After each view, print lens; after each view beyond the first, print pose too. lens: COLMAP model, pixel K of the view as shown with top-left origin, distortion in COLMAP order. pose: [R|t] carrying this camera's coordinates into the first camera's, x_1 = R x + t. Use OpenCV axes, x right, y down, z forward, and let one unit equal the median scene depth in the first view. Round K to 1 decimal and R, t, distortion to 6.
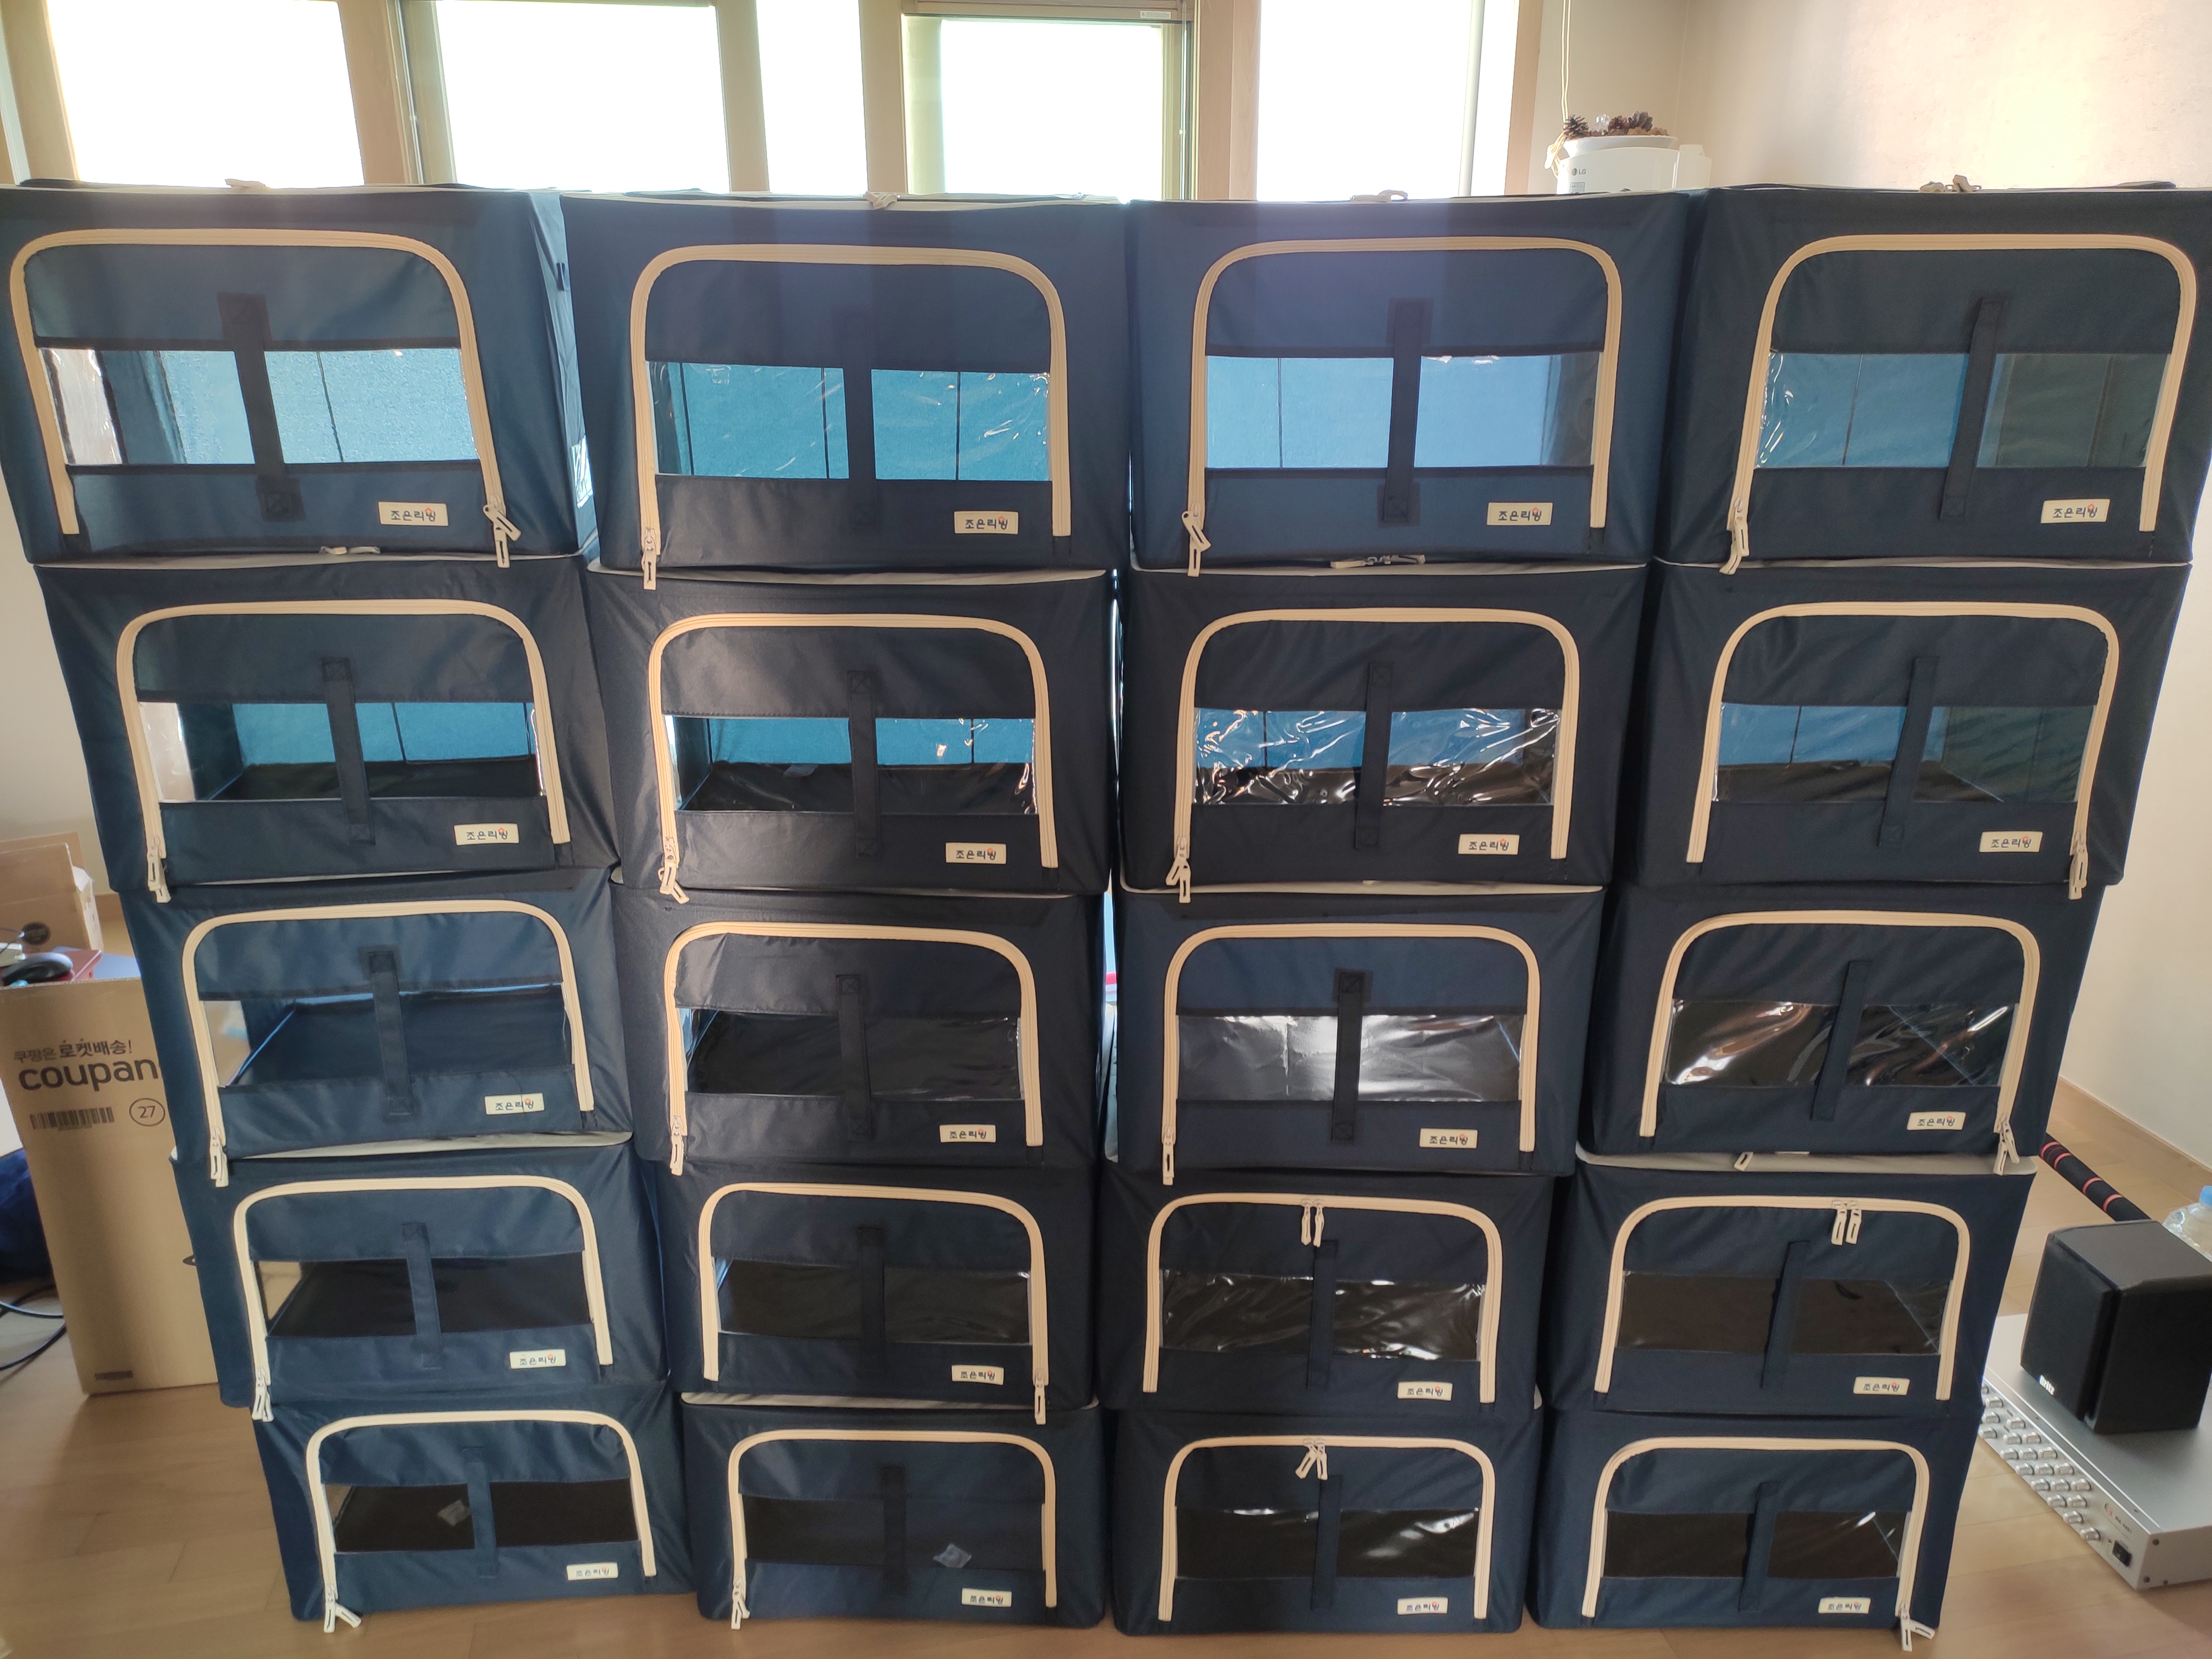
lens RADIAL K [[1665.8, 0, 1111.7], [0, 1665.8, 819.7], [0, 0, 1]] dist [-0.014032, -0.006853]
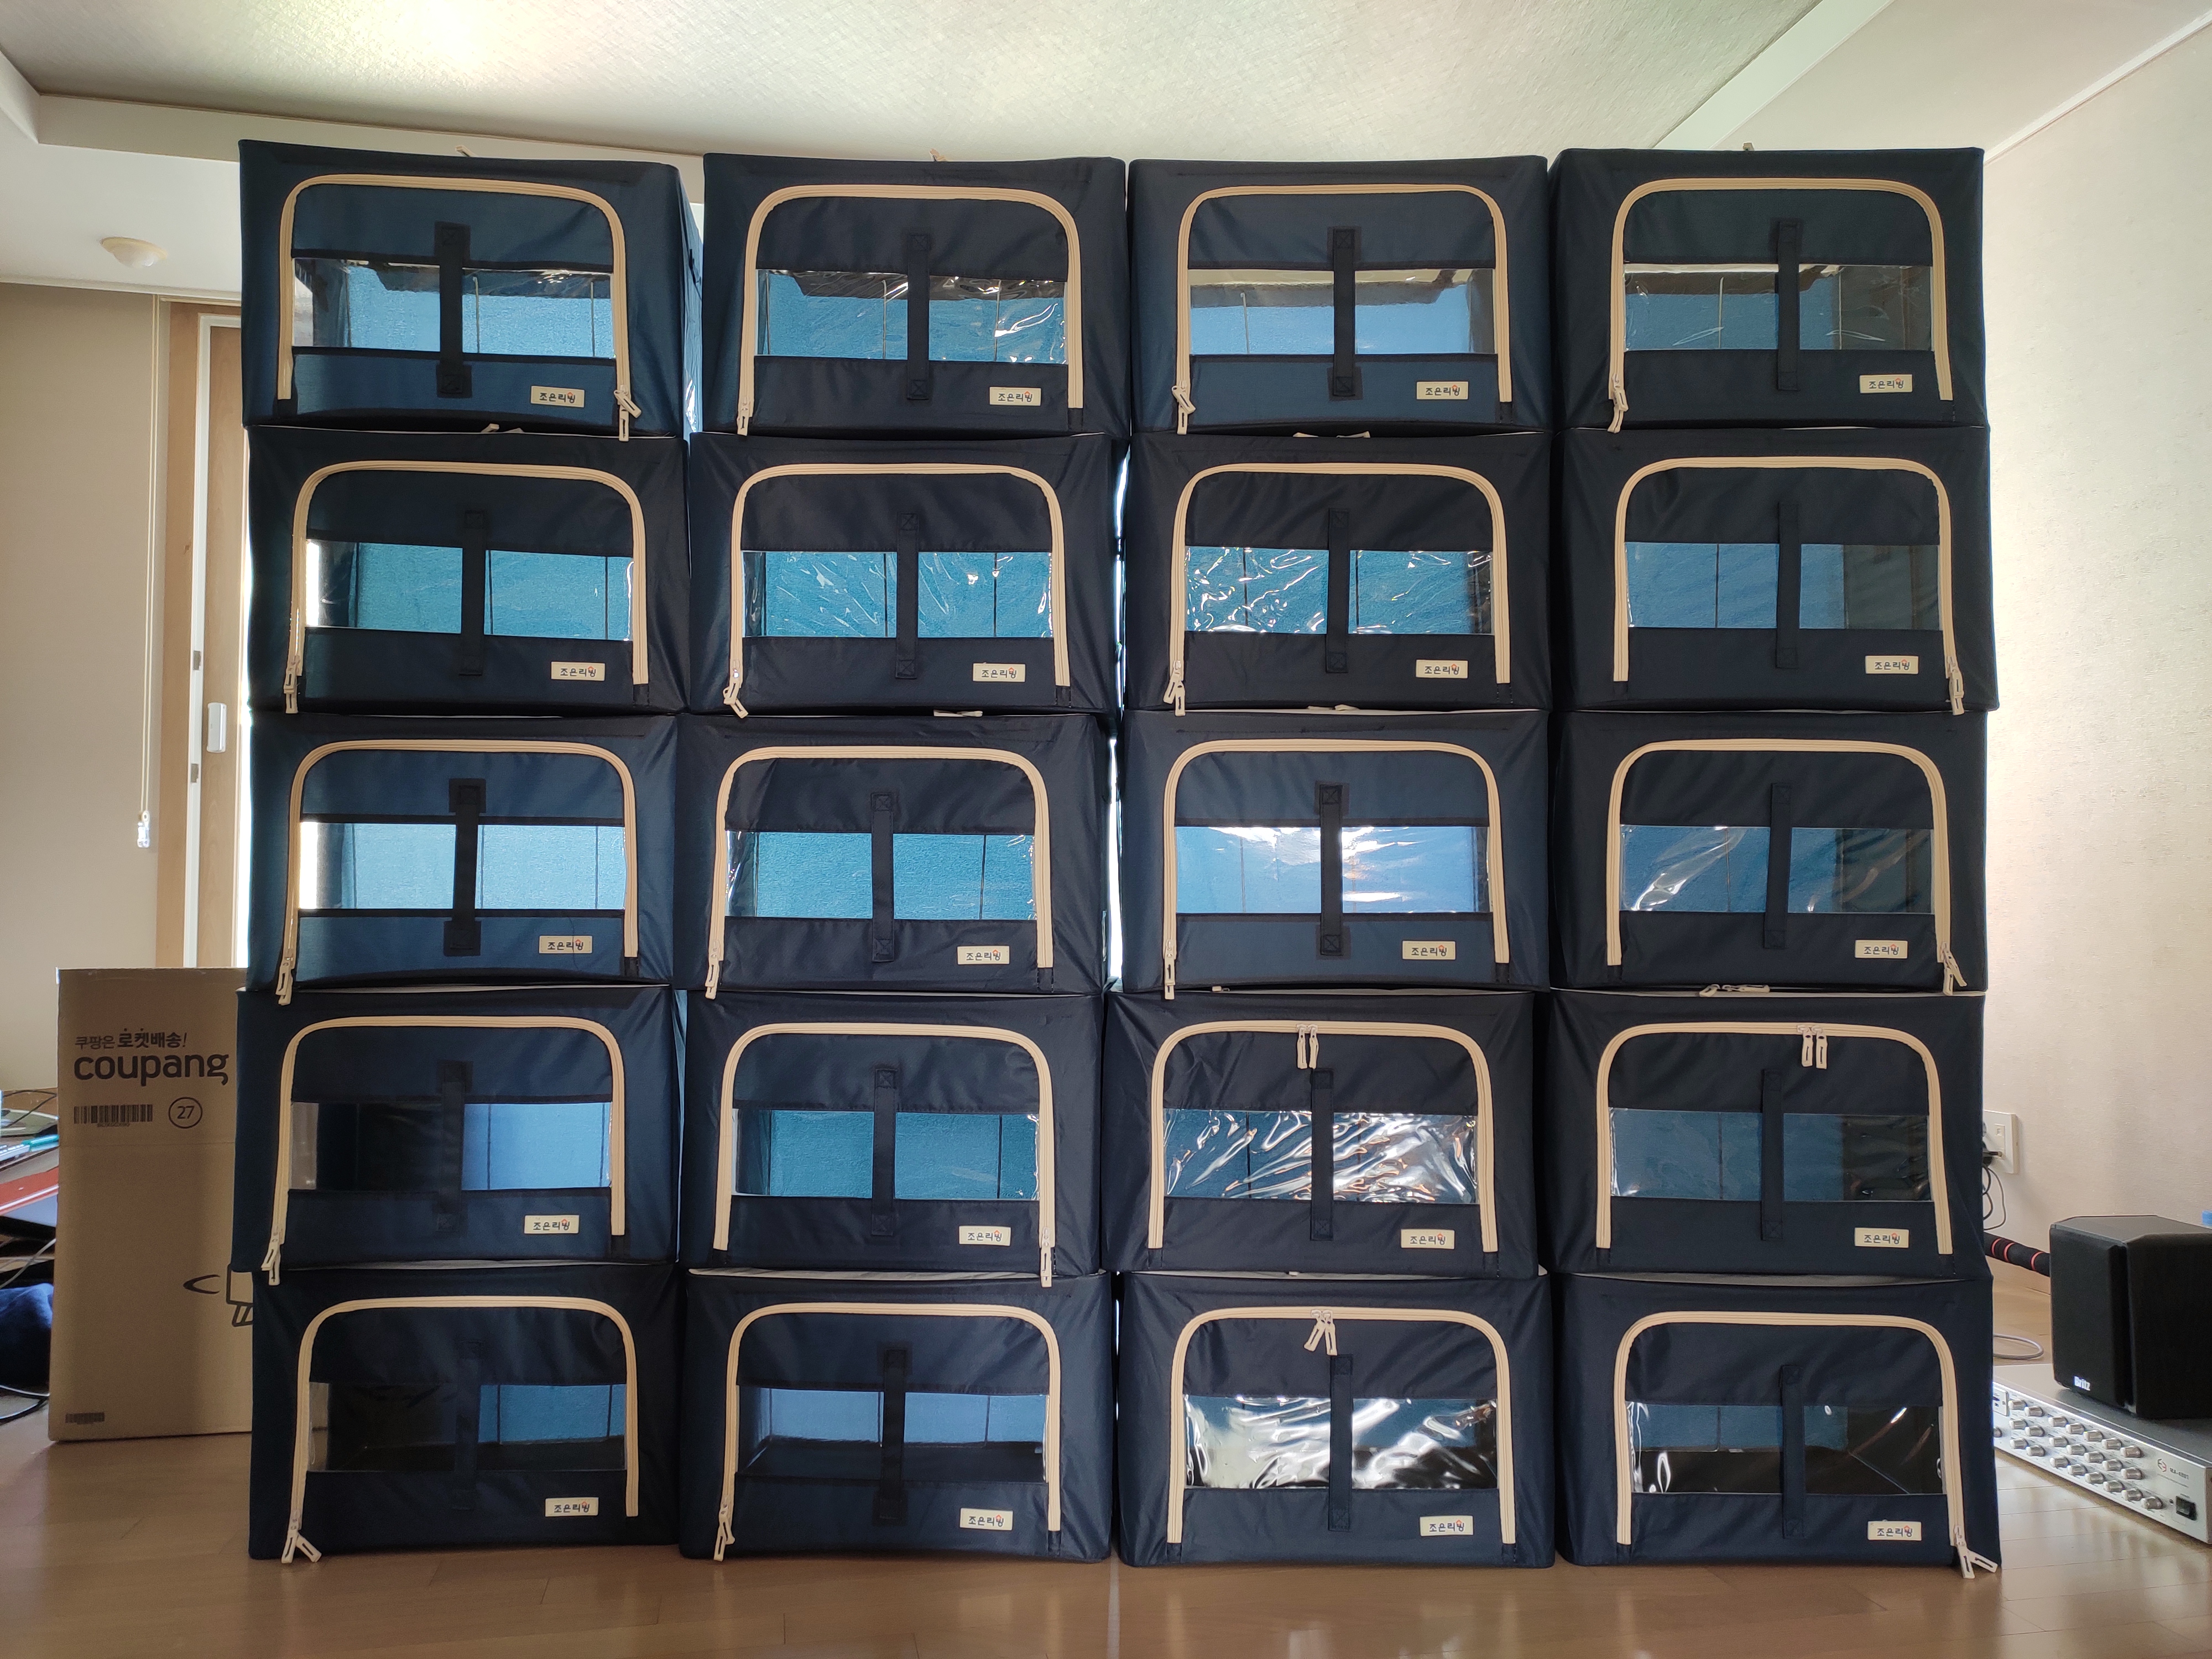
lens RADIAL K [[1665.8, 0, 1106.5], [0, 1665.8, 847.1], [0, 0, 1]] dist [-0.014032, -0.006853]
pose [[0.999991, -0.001905, -0.003711, -0.002681], [0.000370, 0.926612, -0.376019, 0.541766], [0.004155, 0.376015, 0.926604, -0.027667]]
